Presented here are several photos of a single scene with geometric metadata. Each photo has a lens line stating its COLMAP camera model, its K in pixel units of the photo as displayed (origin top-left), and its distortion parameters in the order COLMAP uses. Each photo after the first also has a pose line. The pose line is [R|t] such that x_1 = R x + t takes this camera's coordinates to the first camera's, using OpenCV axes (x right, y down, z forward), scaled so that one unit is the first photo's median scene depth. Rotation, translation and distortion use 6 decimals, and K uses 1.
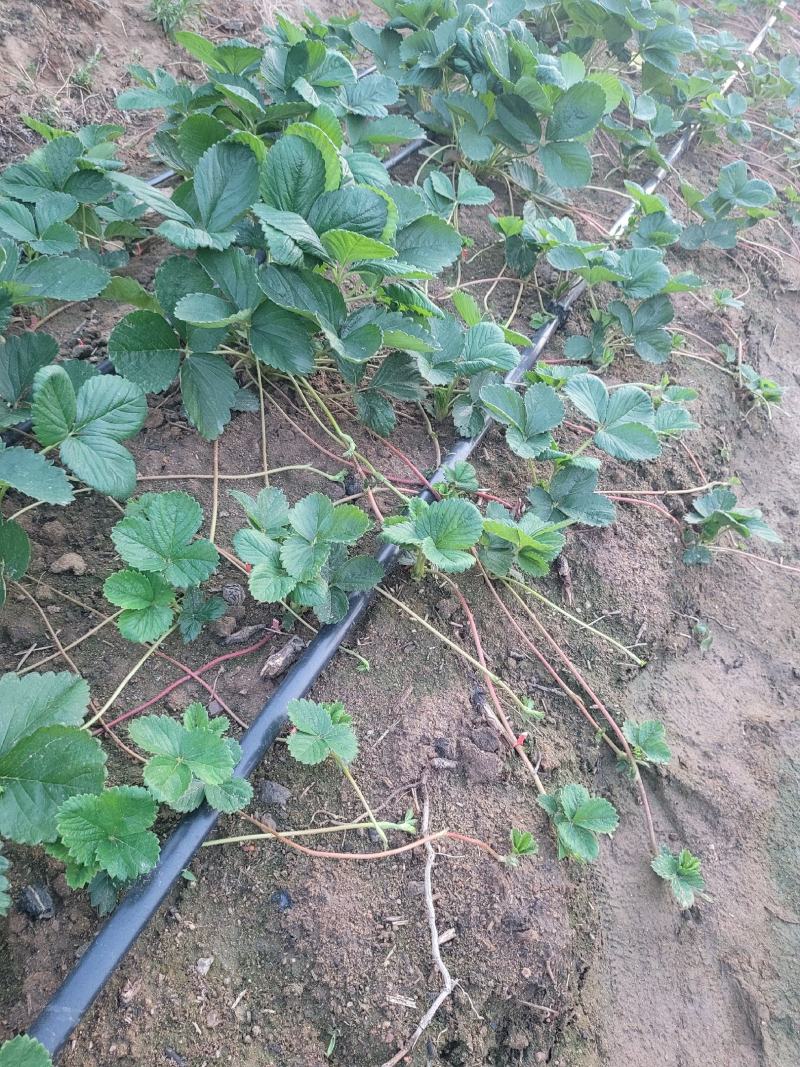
lens RADIAL K [[766.7, 0, 403.6], [0, 766.7, 537.4], [0, 0, 1]] dist [0.006285, -0.029461]
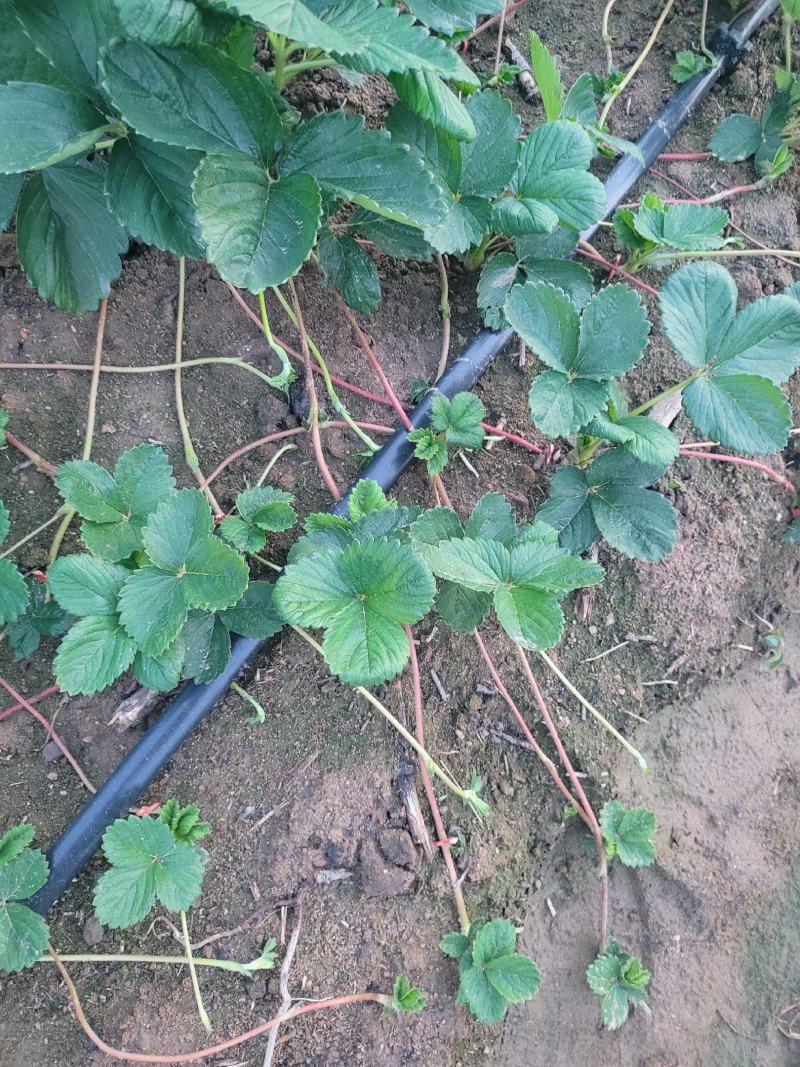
lens RADIAL K [[766.7, 0, 403.6], [0, 766.7, 537.4], [0, 0, 1]] dist [0.006285, -0.029461]
pose [[0.980917, 0.171983, -0.090688, 0.116085], [-0.111679, 0.880202, 0.461271, -0.317353], [0.159155, -0.442341, 0.882612, 0.419964]]
